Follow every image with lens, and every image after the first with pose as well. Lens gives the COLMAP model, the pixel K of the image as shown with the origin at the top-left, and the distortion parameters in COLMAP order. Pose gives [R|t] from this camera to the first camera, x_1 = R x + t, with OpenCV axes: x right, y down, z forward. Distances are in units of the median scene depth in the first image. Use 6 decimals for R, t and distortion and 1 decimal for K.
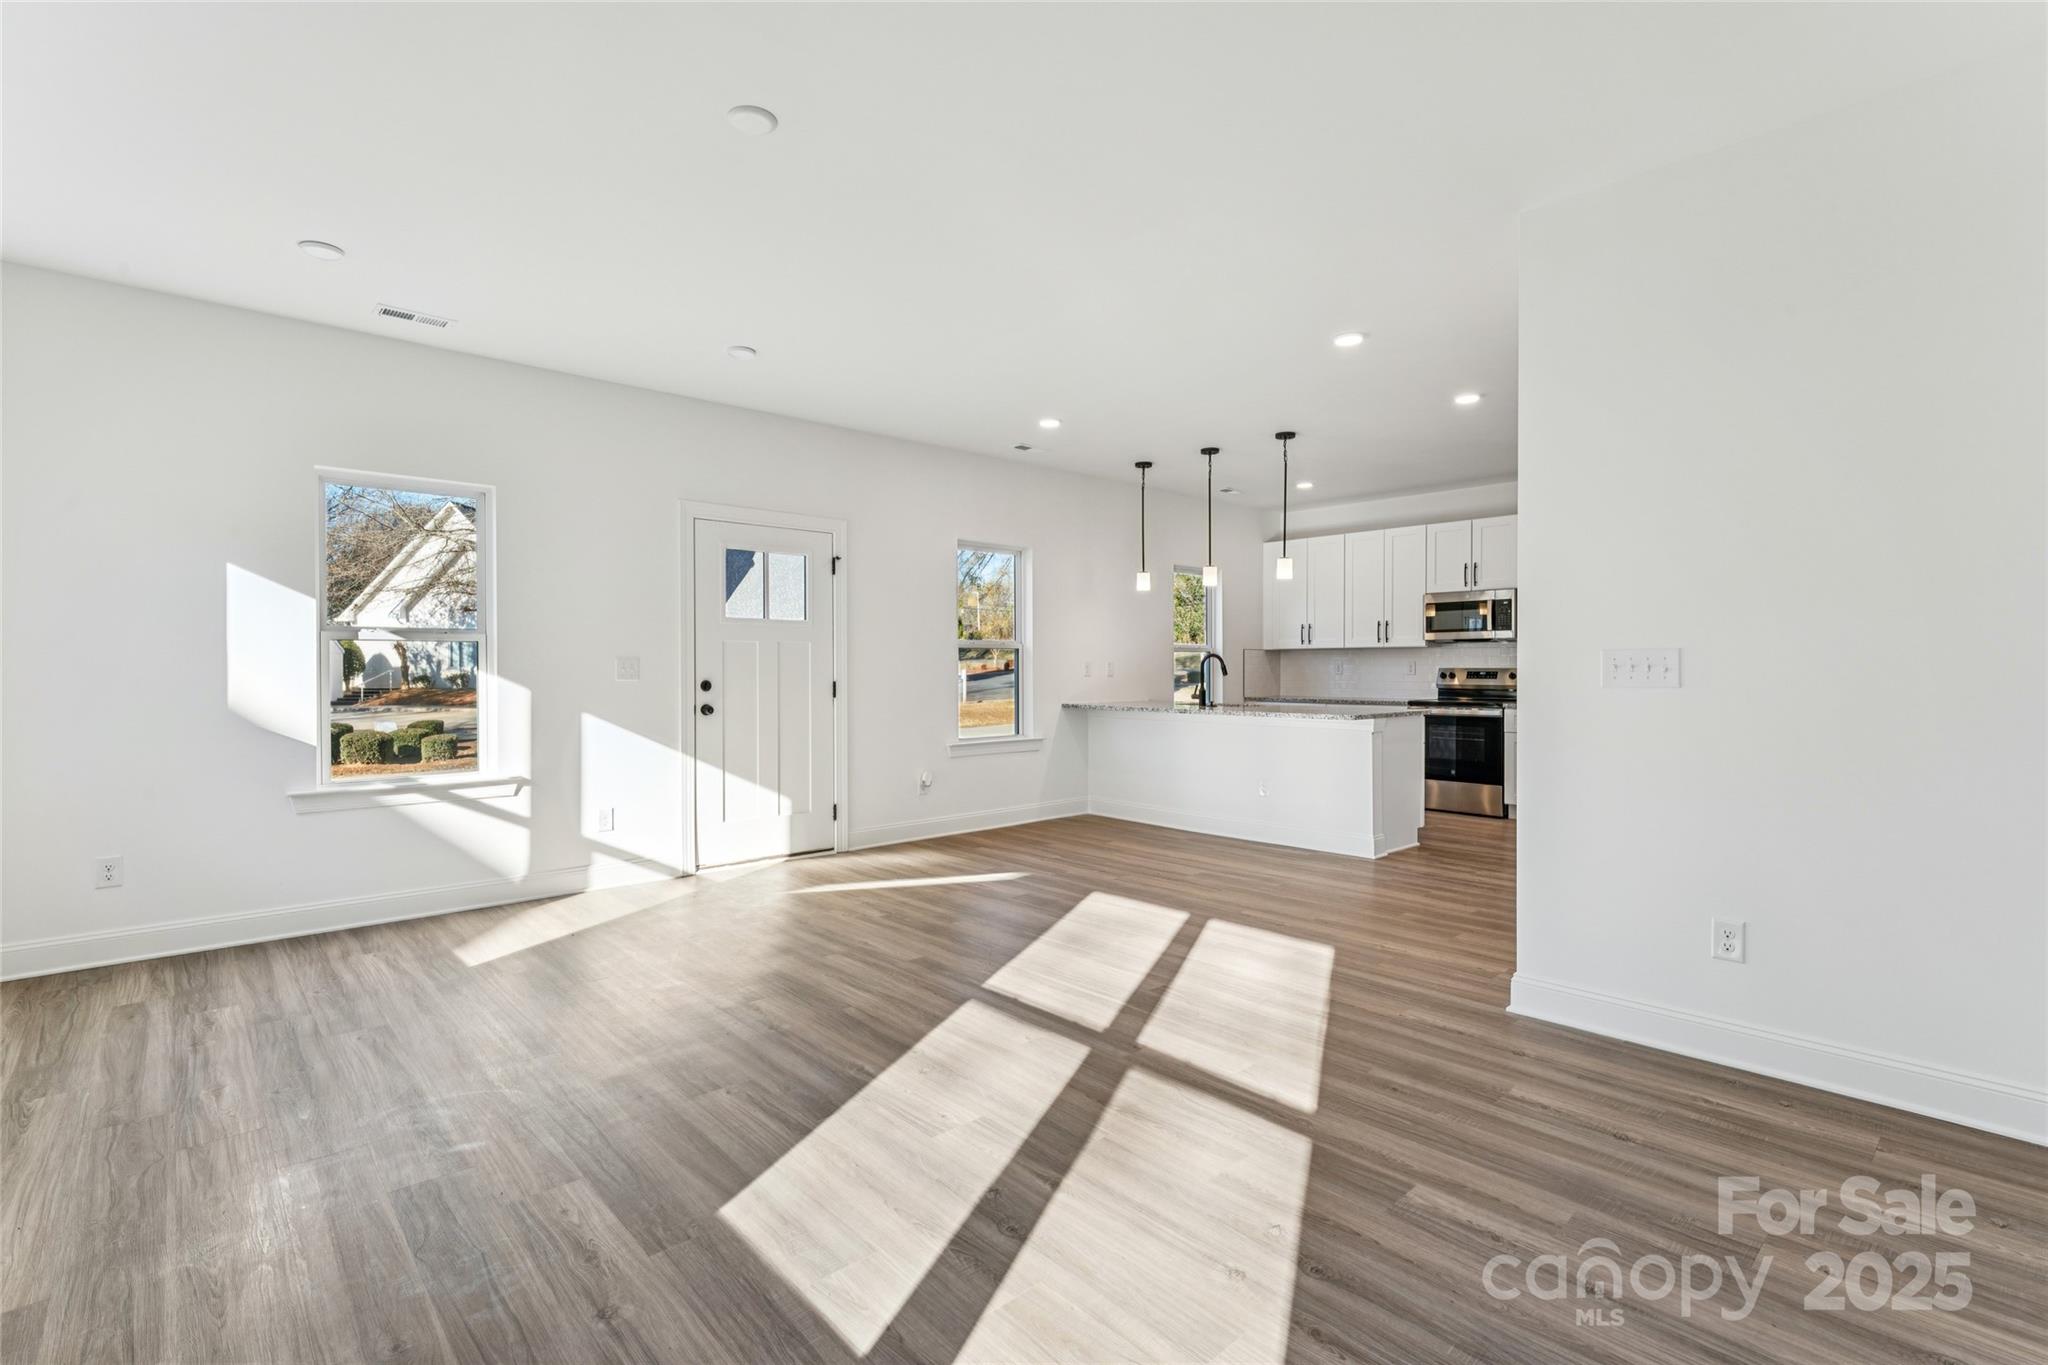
lens RADIAL K [[942.7, 0, 1012.3], [0, 942.7, 683.8], [0, 0, 1]] dist [0.005019, 0.000235]
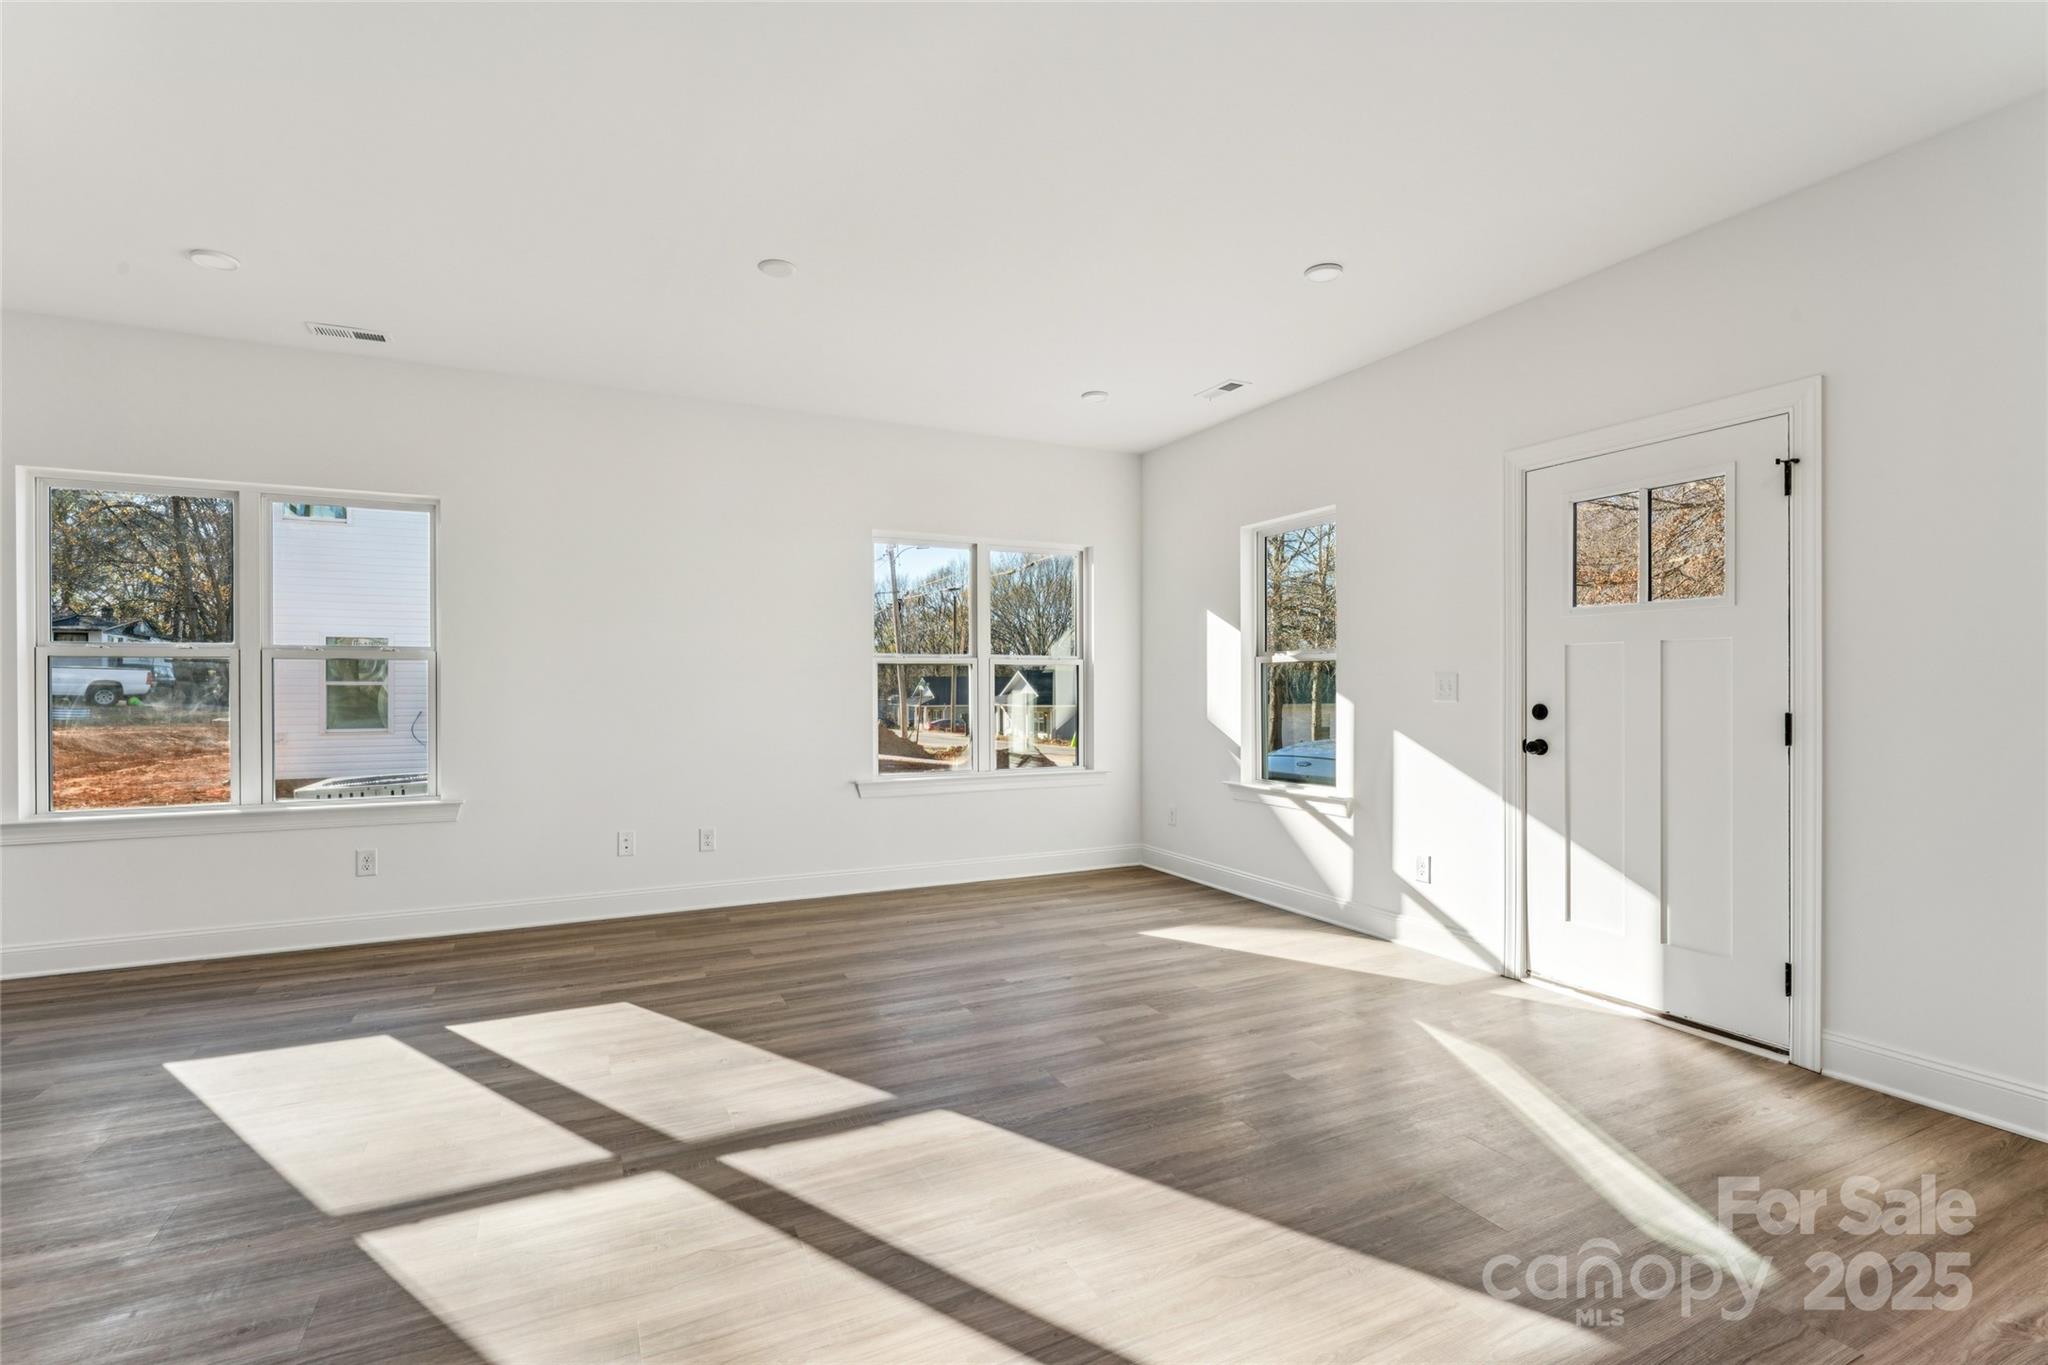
lens RADIAL K [[942.7, 0, 1019.4], [0, 942.7, 694.8], [0, 0, 1]] dist [0.005019, 0.000235]
pose [[-0.275956, 0.006229, -0.961150, 0.426146], [-0.011978, 0.999879, 0.009919, -0.012047], [0.961096, 0.014250, -0.275848, 0.801279]]
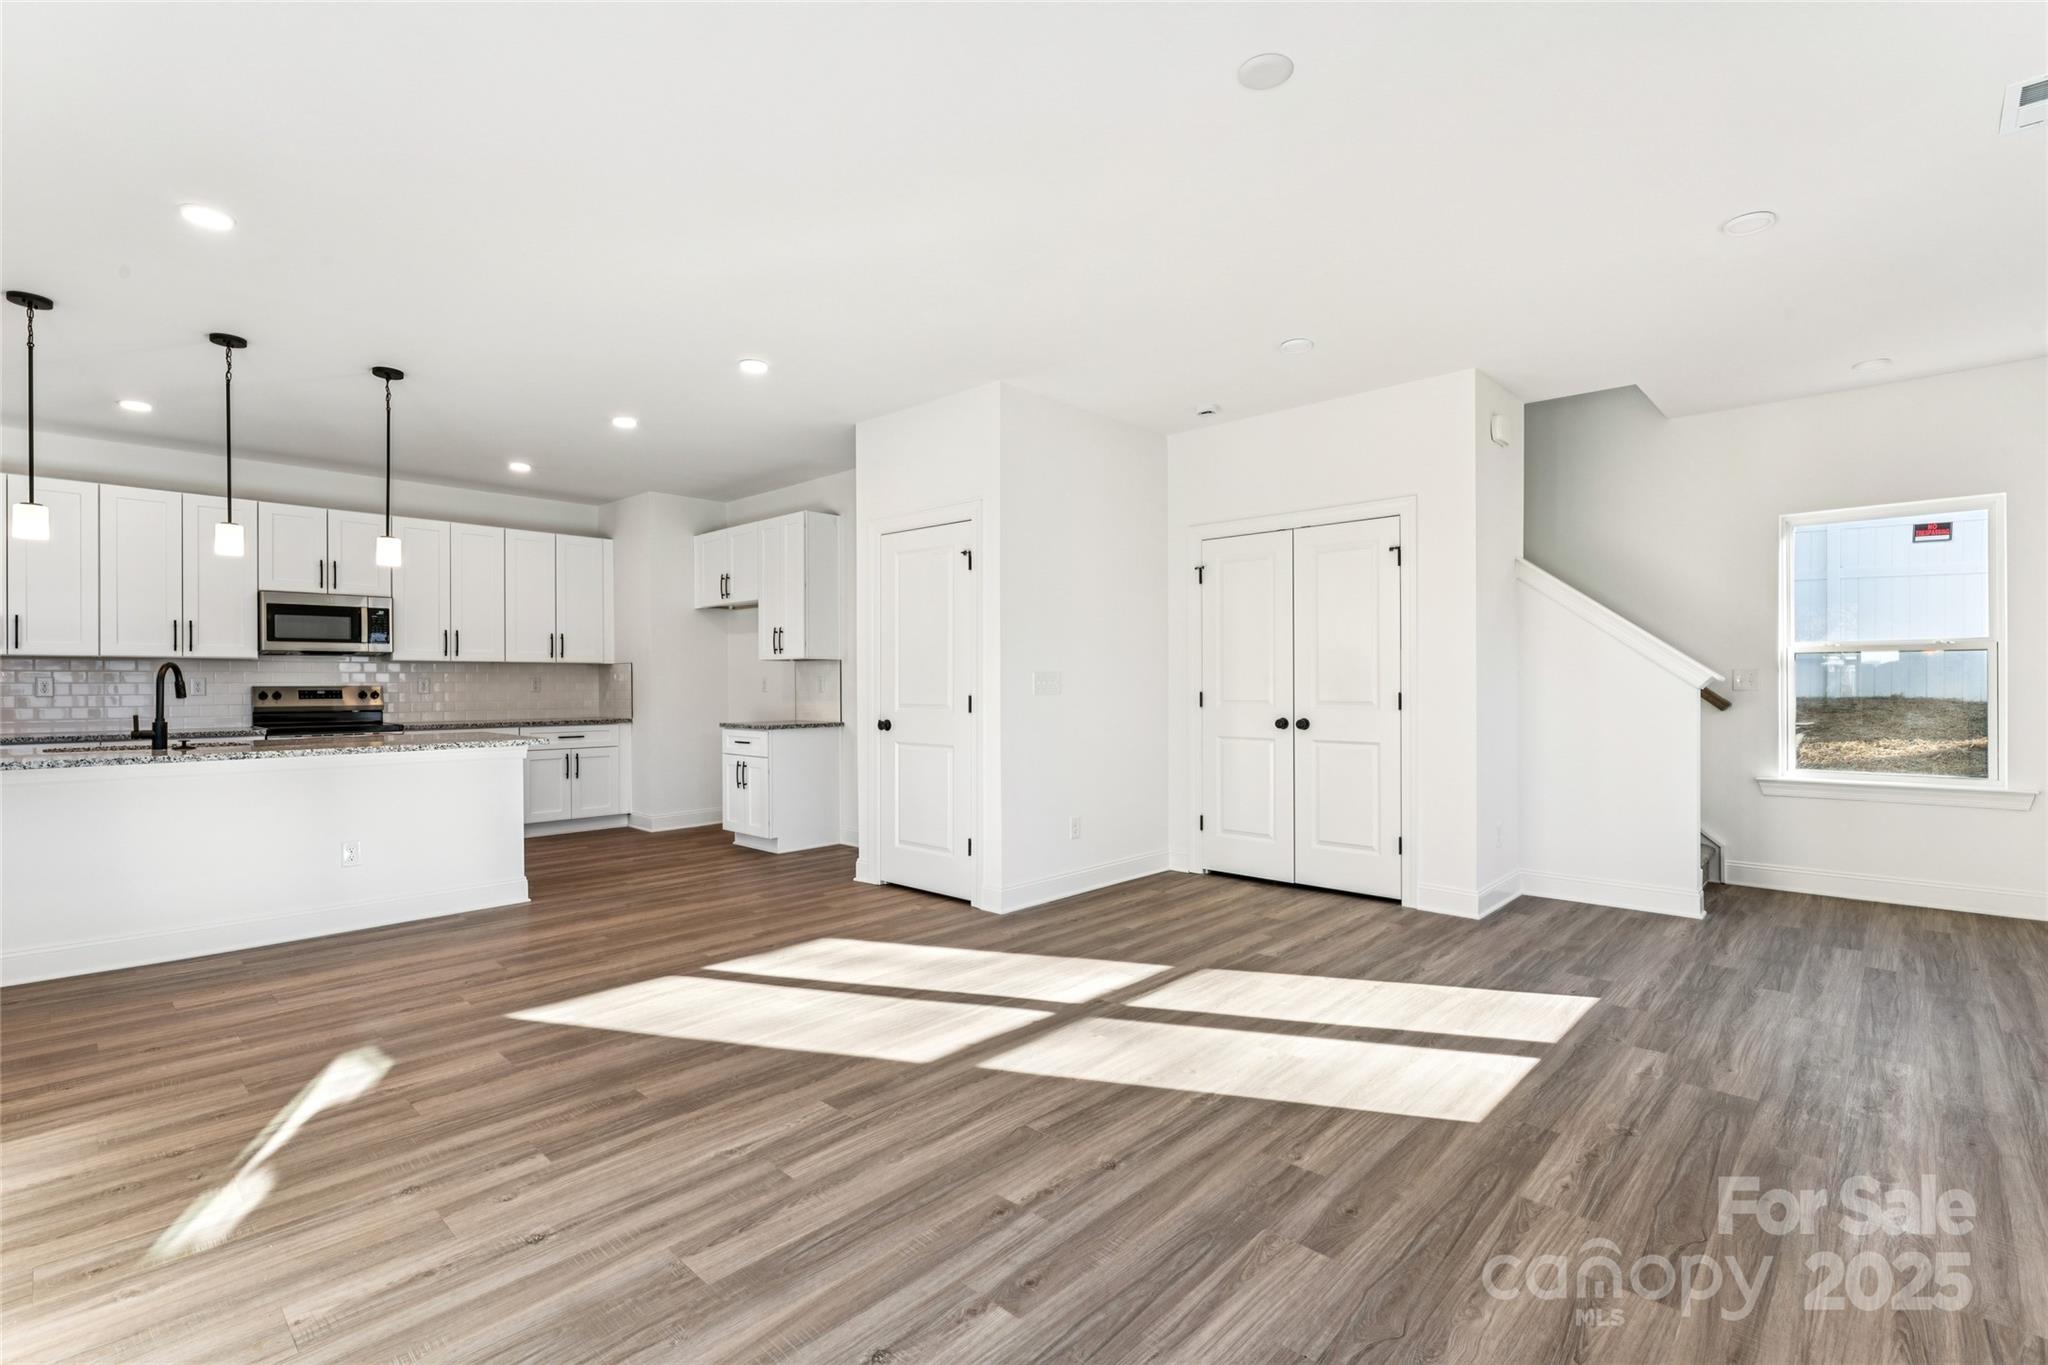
lens RADIAL K [[942.7, 0, 1022.7], [0, 942.7, 676.7], [0, 0, 1]] dist [0.005019, 0.000235]
pose [[-0.085599, 0.006701, 0.996307, -0.550738], [0.020271, 0.999782, -0.004983, -0.011086], [-0.996123, 0.019769, -0.085717, 0.623810]]
